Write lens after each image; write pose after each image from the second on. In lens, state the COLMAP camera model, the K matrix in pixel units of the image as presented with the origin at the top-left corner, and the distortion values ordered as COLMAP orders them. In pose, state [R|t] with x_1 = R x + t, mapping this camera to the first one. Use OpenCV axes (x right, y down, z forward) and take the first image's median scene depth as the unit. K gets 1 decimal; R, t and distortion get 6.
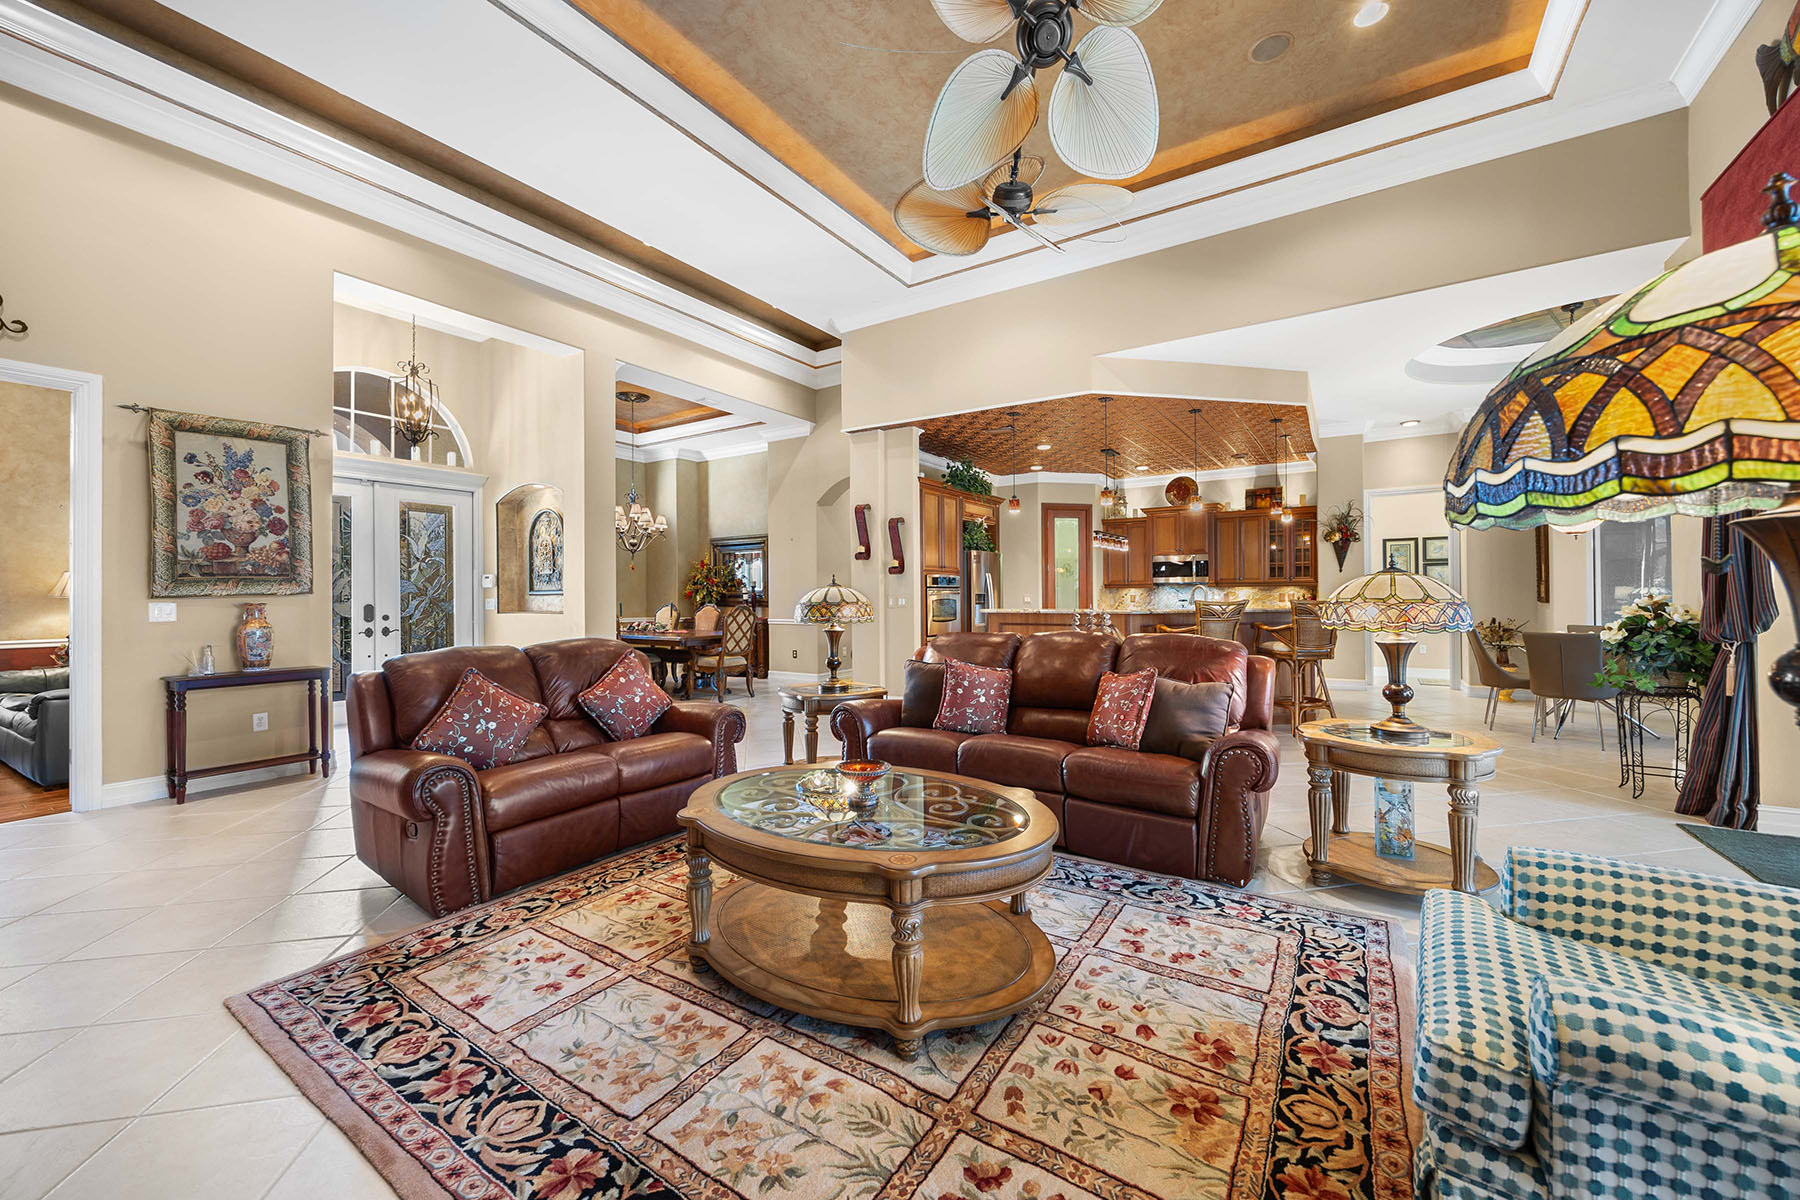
lens RADIAL K [[685.1, 0, 898.6], [0, 685.1, 596.0], [0, 0, 1]] dist [-0.002425, 0.000302]
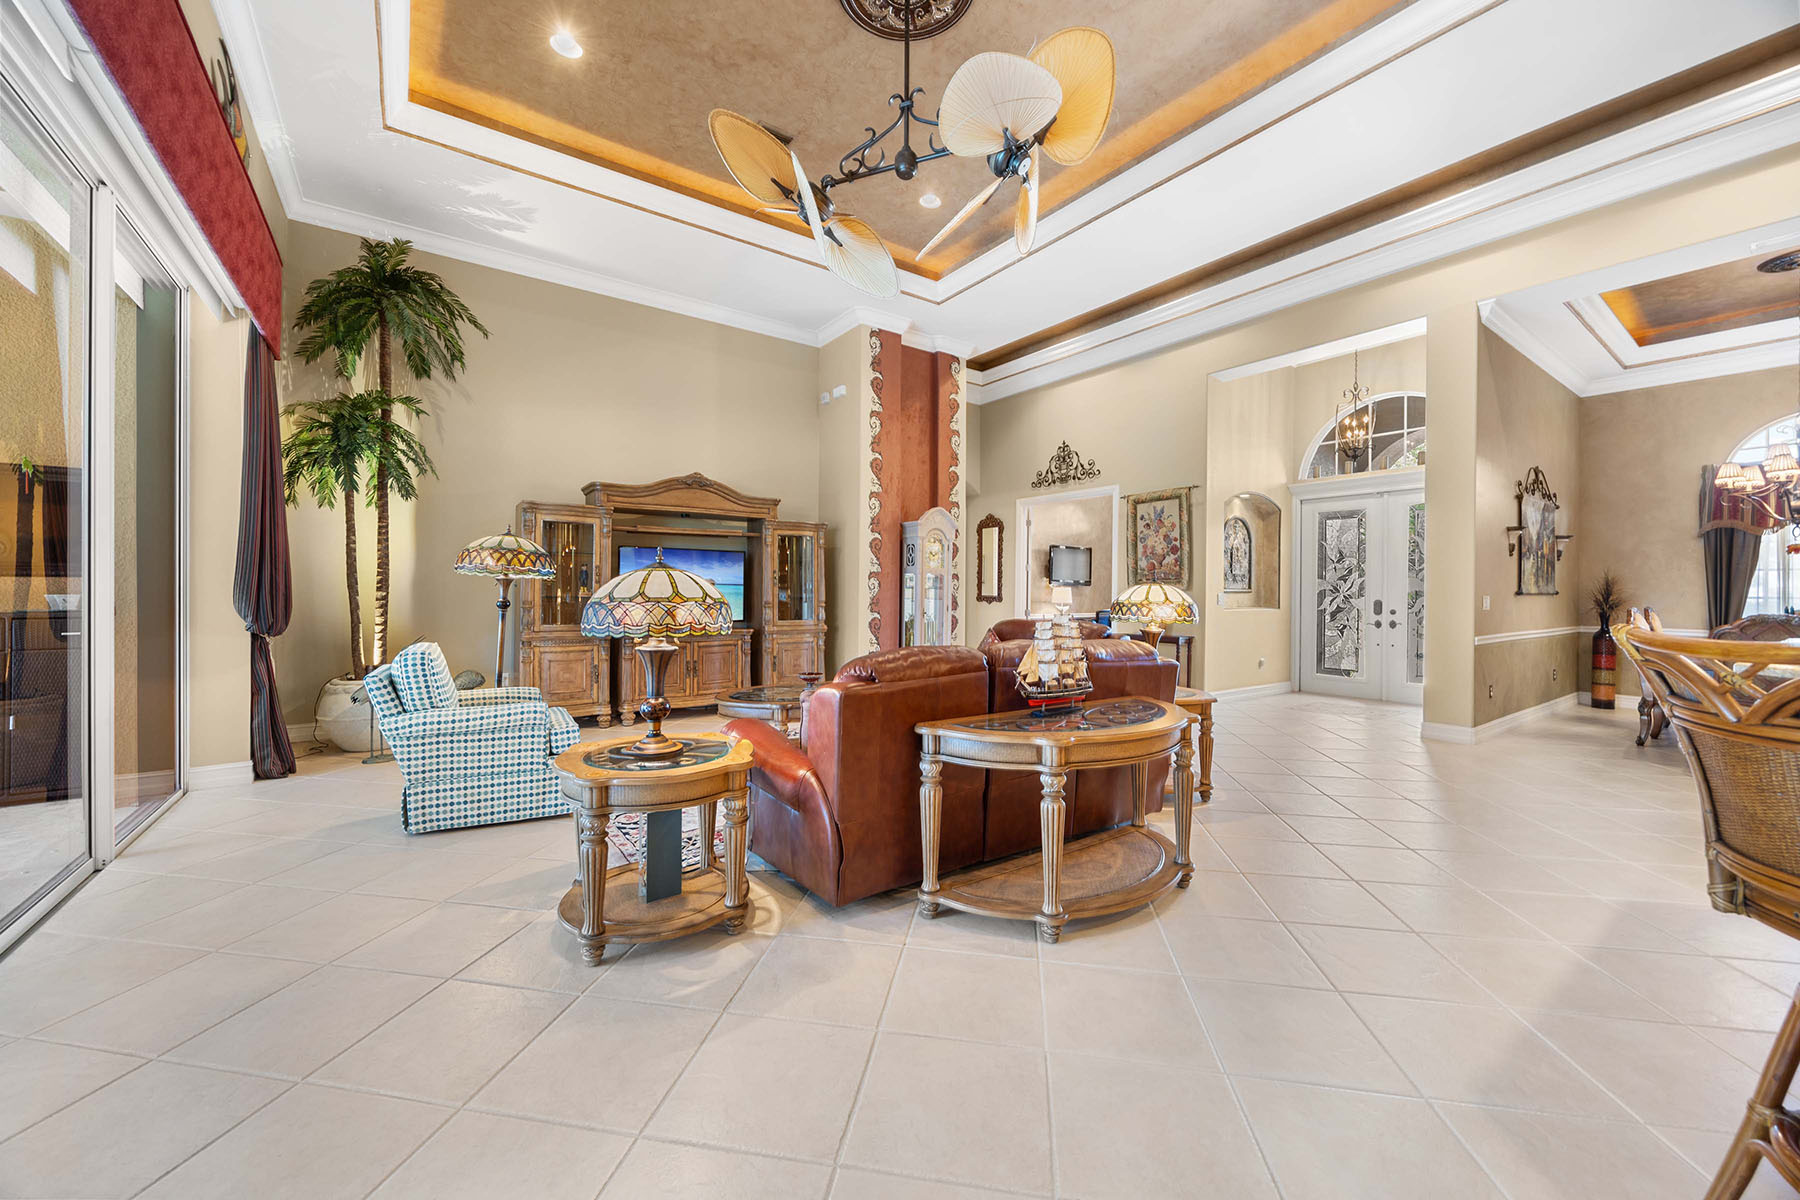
lens RADIAL K [[685.1, 0, 898.6], [0, 685.1, 596.0], [0, 0, 1]] dist [-0.002425, 0.000302]
pose [[-0.361029, 0.008931, -0.932512, 0.874939], [-0.004076, 0.999929, 0.011155, -0.005919], [0.932546, 0.007828, -0.360967, 0.981267]]
